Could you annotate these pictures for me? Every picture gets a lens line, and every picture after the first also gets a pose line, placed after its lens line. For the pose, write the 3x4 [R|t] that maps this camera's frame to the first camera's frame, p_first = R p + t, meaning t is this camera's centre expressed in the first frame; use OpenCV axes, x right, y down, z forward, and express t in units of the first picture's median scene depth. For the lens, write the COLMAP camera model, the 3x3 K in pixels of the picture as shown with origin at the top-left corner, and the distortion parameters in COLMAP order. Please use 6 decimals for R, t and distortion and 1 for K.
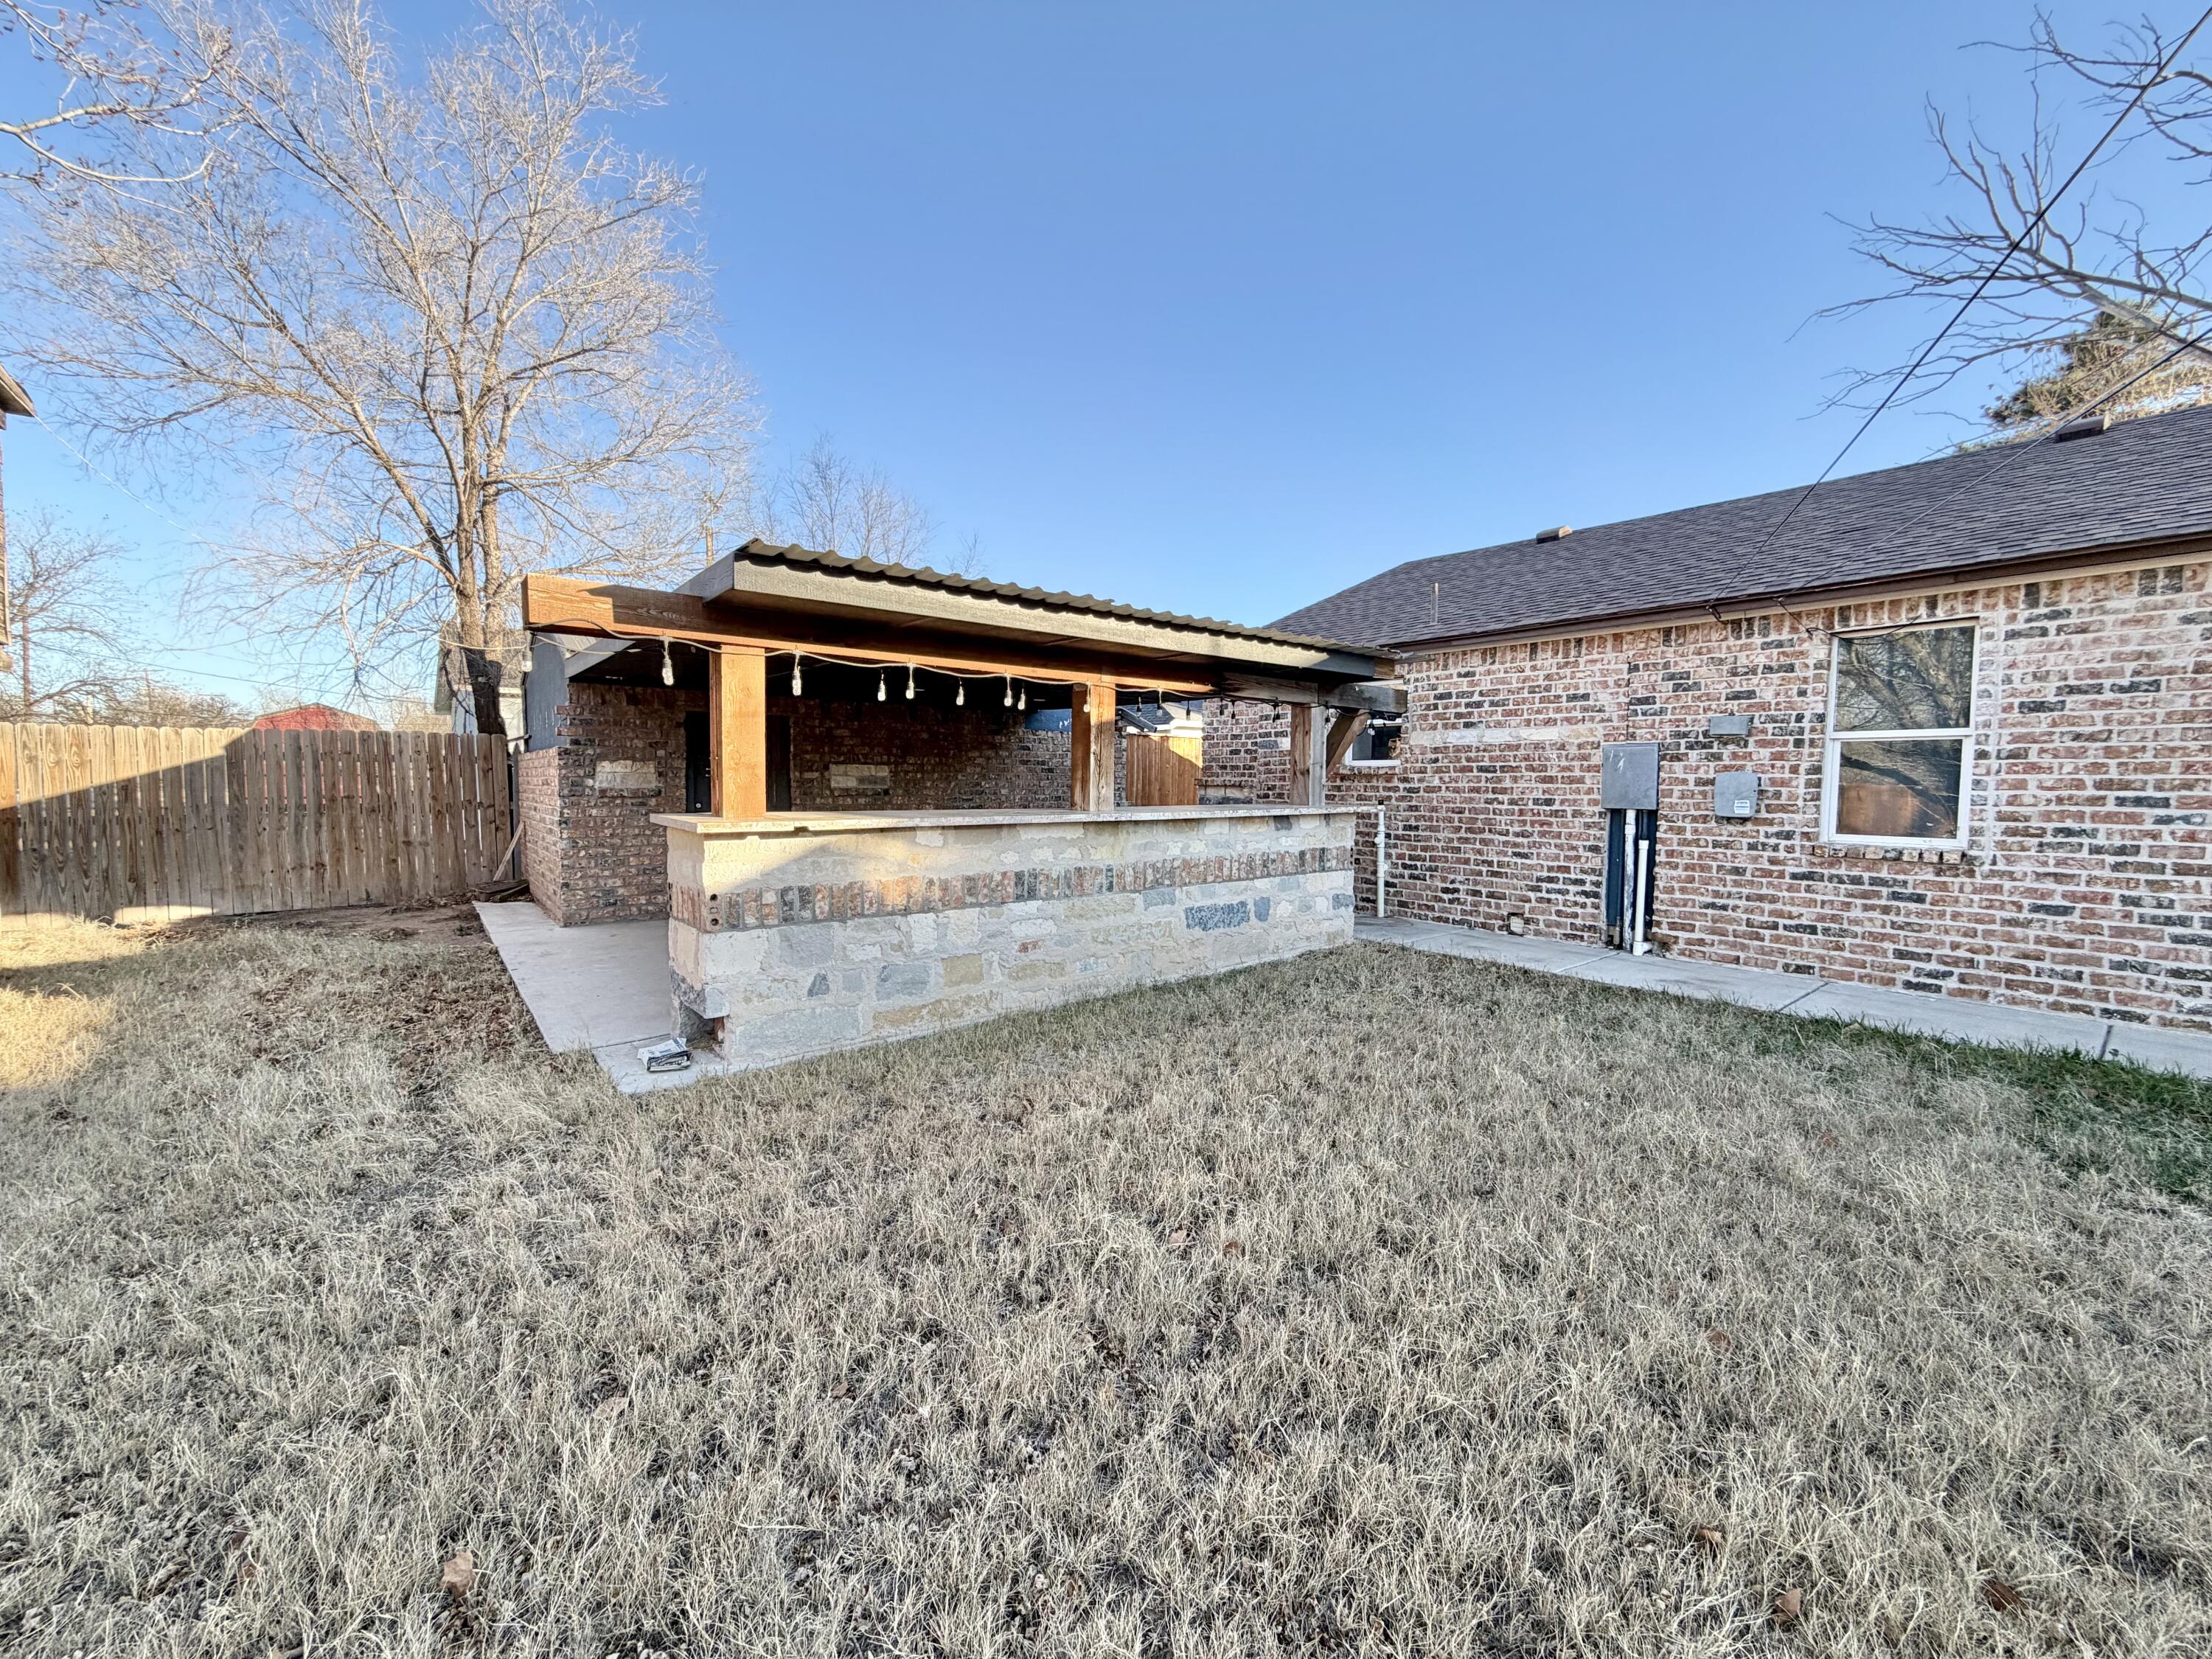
lens RADIAL K [[879.5, 0, 1104.9], [0, 879.5, 825.5], [0, 0, 1]] dist [0.000904, -0.000509]
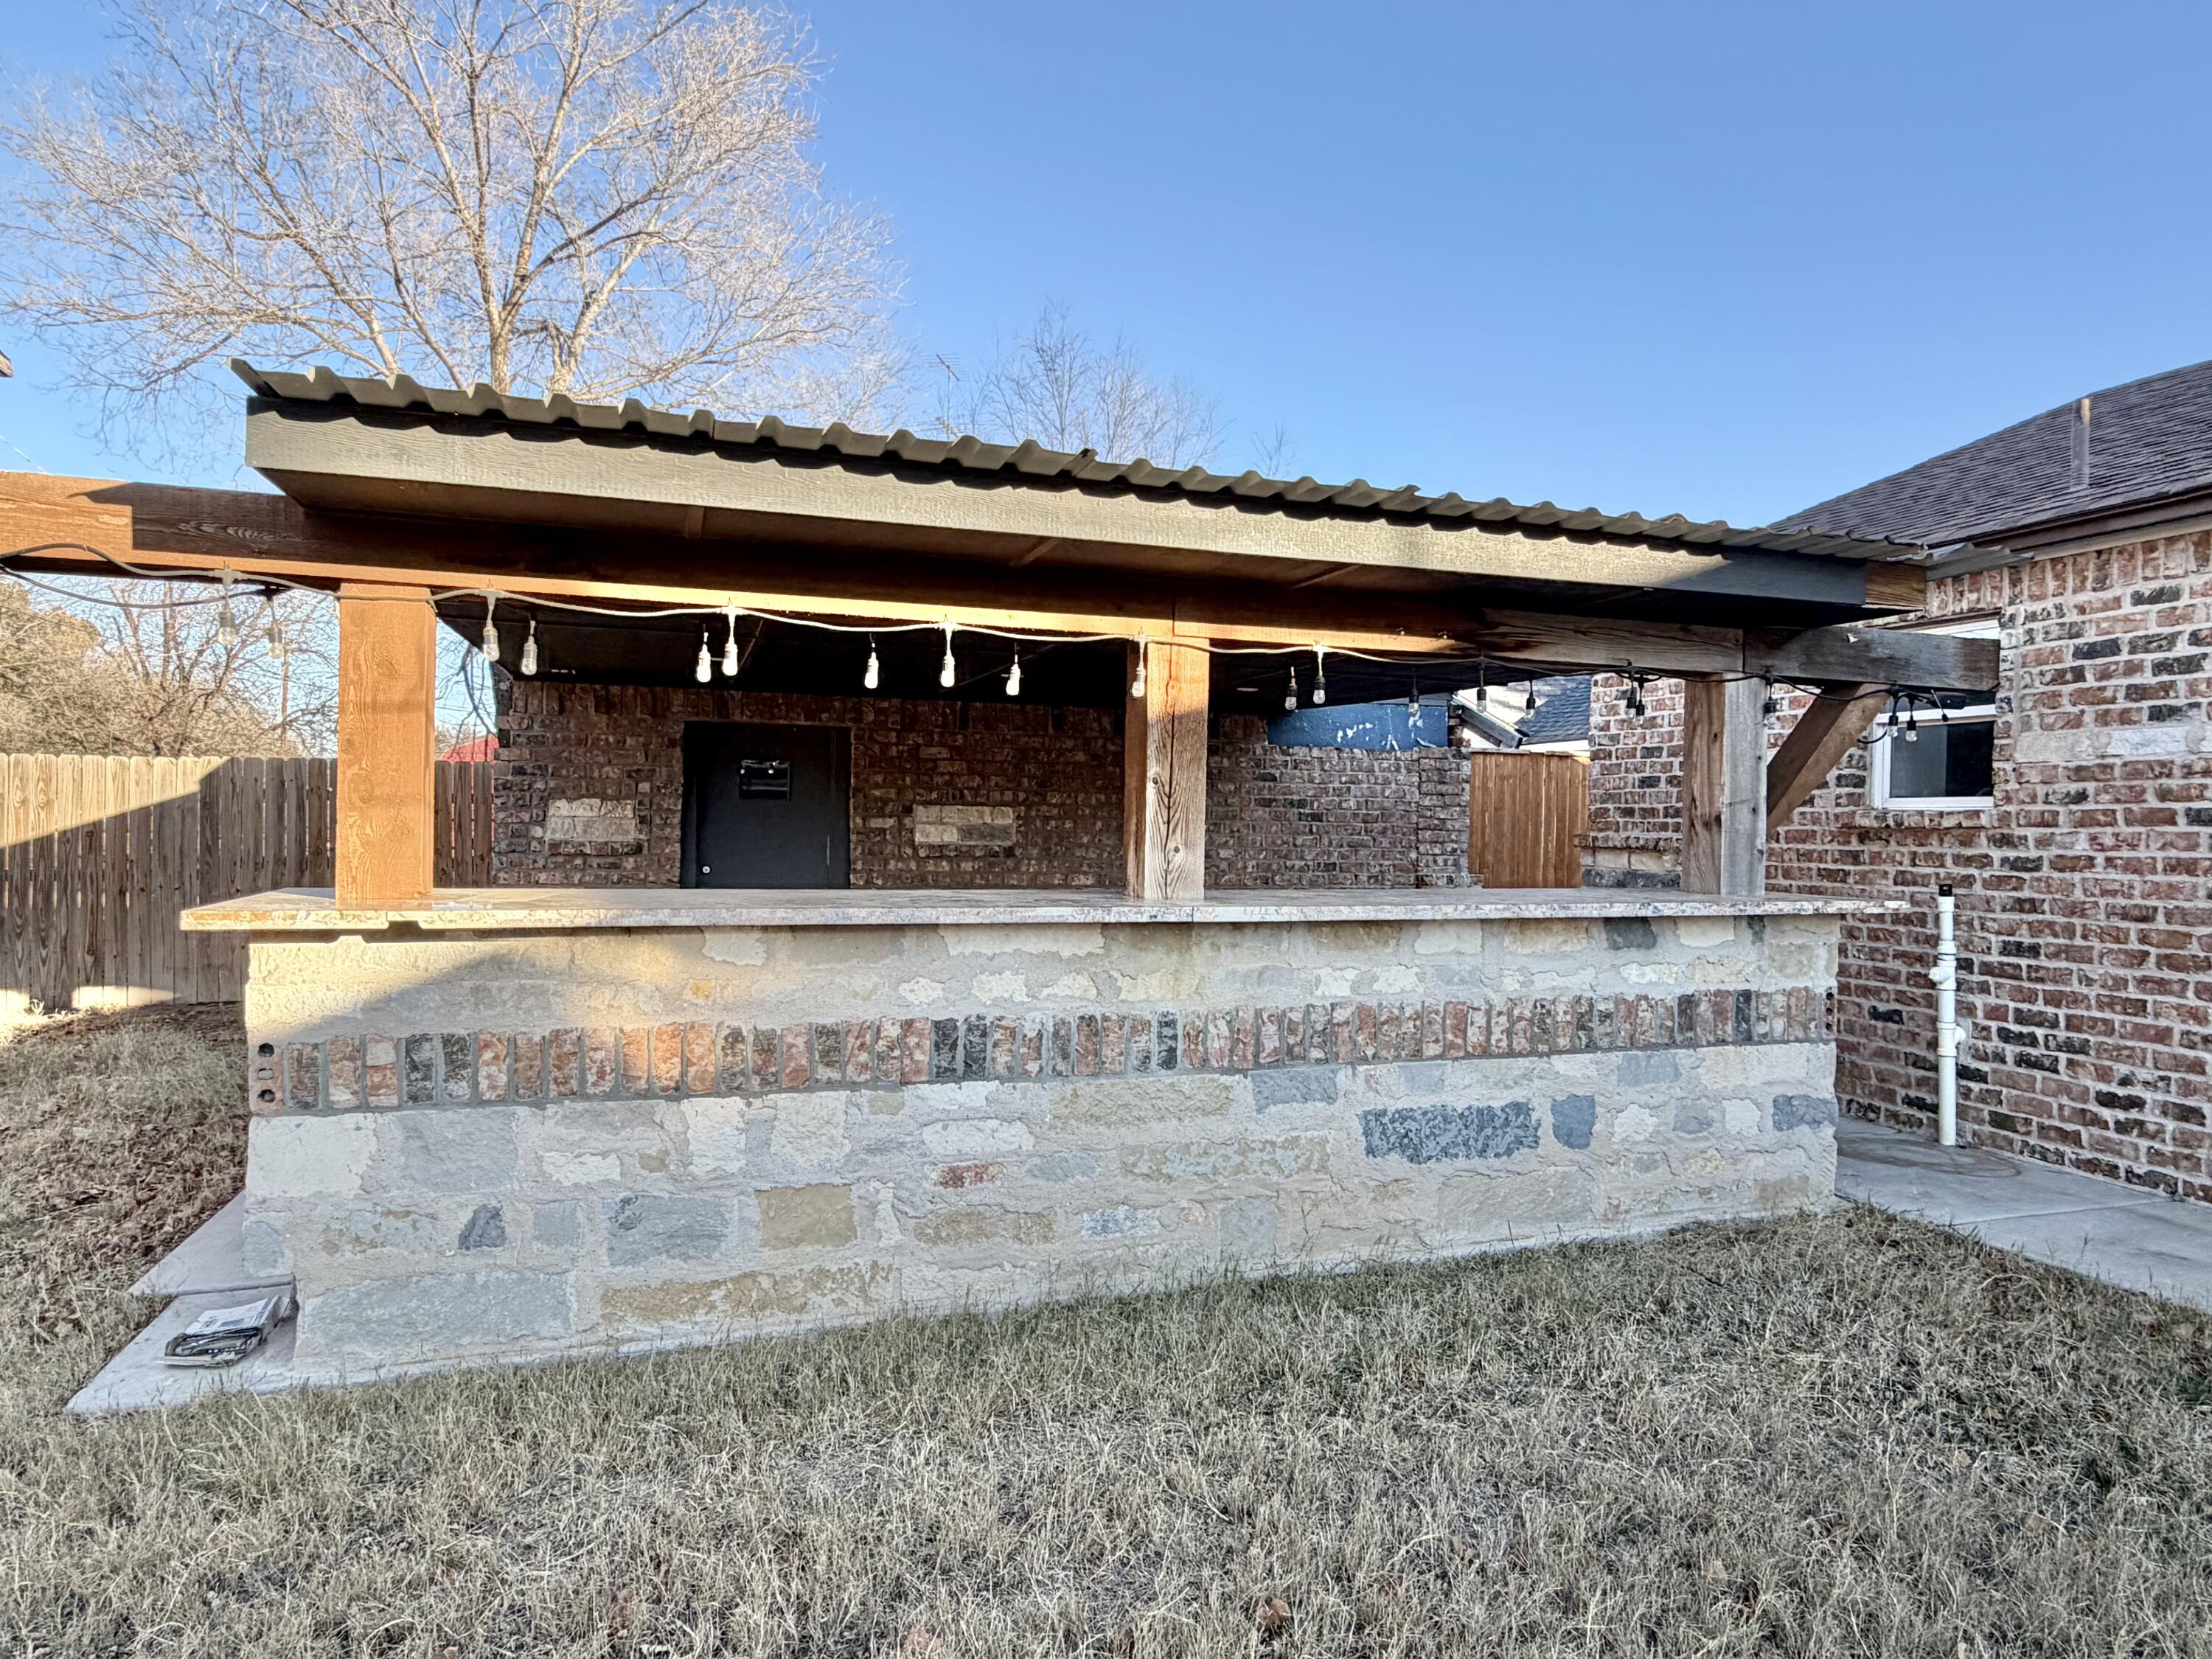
lens RADIAL K [[1349.3, 0, 1106.0], [0, 1349.3, 830.4], [0, 0, 1]] dist [-0.004805, 0.006330]
pose [[0.935357, 0.007822, -0.353617, 0.193877], [-0.026577, 0.998484, -0.048211, -0.015006], [0.352704, 0.054493, 0.934147, 0.248446]]
